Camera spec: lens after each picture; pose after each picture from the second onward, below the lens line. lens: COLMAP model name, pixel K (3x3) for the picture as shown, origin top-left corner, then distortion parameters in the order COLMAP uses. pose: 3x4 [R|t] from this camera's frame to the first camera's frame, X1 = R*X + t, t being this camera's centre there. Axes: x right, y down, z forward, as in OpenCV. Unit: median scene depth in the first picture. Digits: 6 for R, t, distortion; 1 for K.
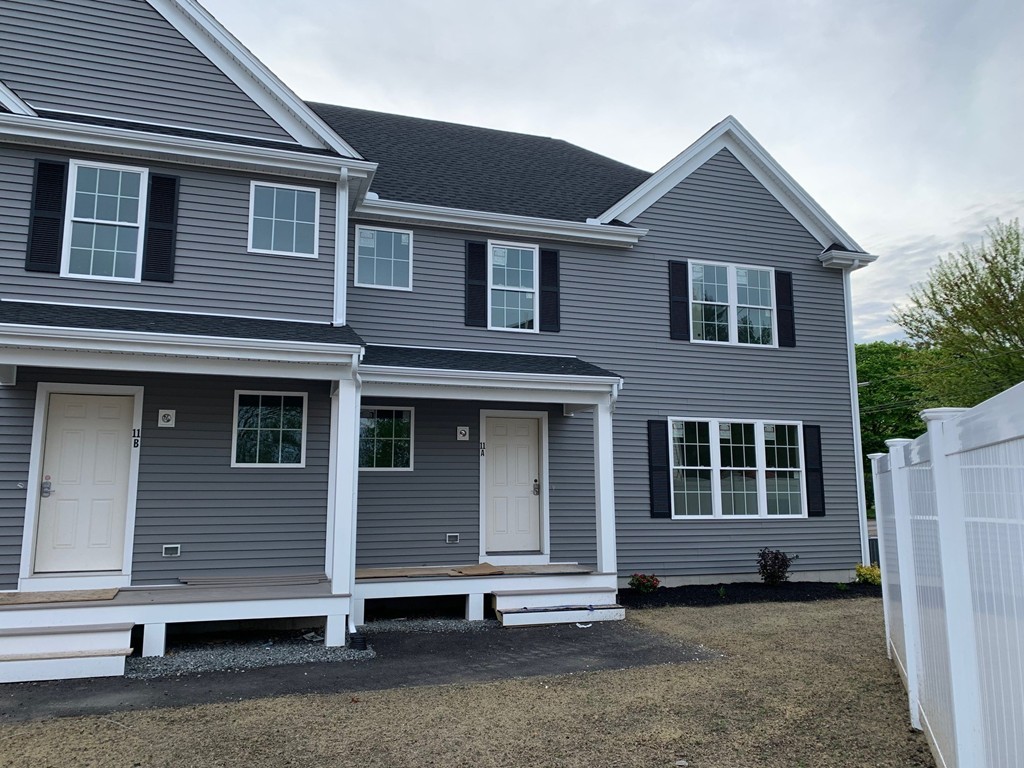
lens RADIAL K [[782.0, 0, 511.4], [0, 782.0, 374.4], [0, 0, 1]] dist [0.053206, -0.058696]
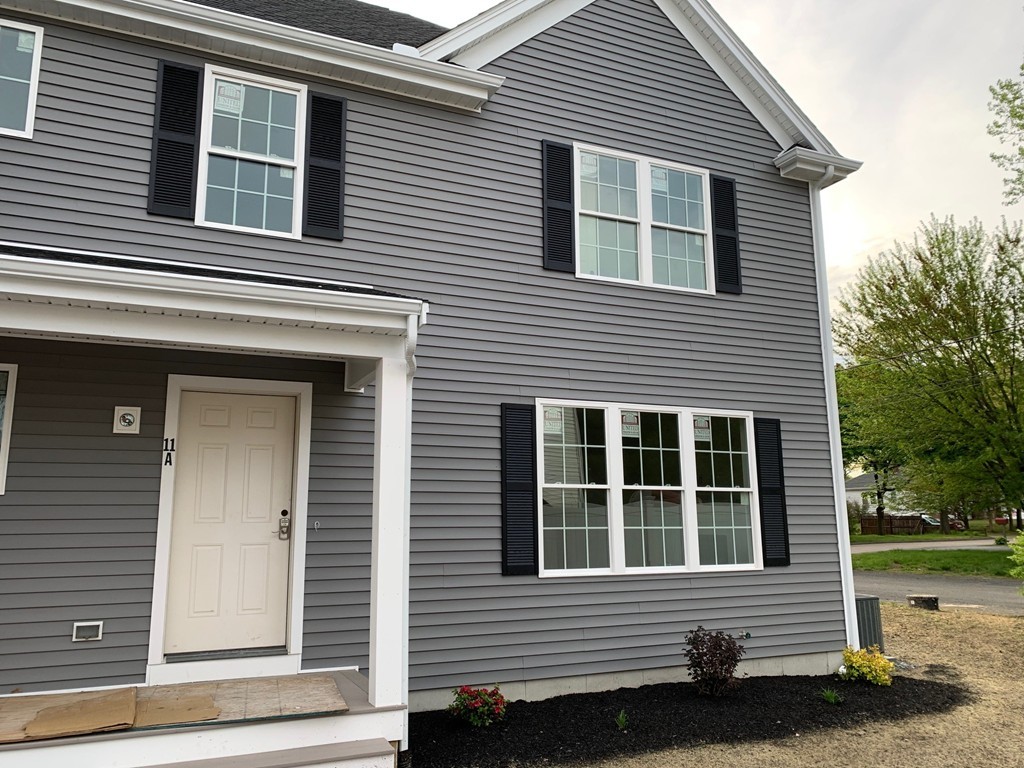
lens RADIAL K [[782.0, 0, 506.9], [0, 782.0, 377.0], [0, 0, 1]] dist [0.053206, -0.058696]
pose [[0.994581, 0.012962, 0.103149, 0.121158], [-0.010094, 0.999549, -0.028281, 0.055921], [-0.103469, 0.027086, 0.994264, 0.435398]]
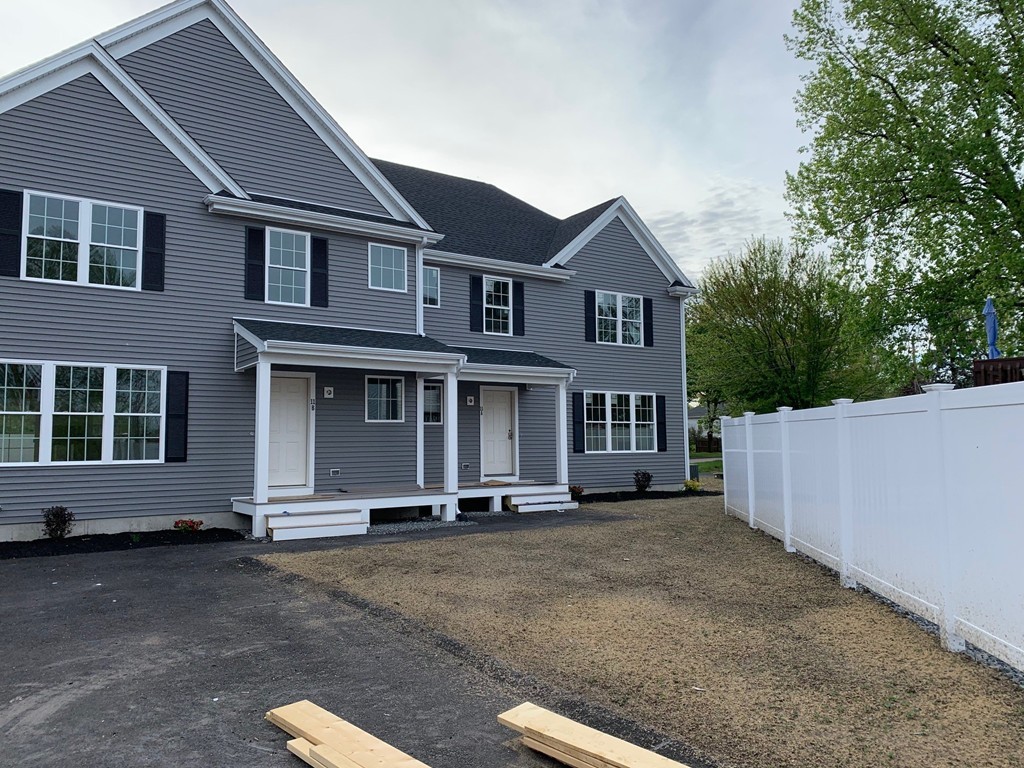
lens RADIAL K [[782.0, 0, 511.0], [0, 782.0, 381.7], [0, 0, 1]] dist [0.053206, -0.058696]
pose [[0.959102, 0.014121, 0.282709, -0.401226], [-0.033985, 0.997275, 0.065483, -0.063827], [-0.281014, -0.072412, 0.956968, -0.490632]]
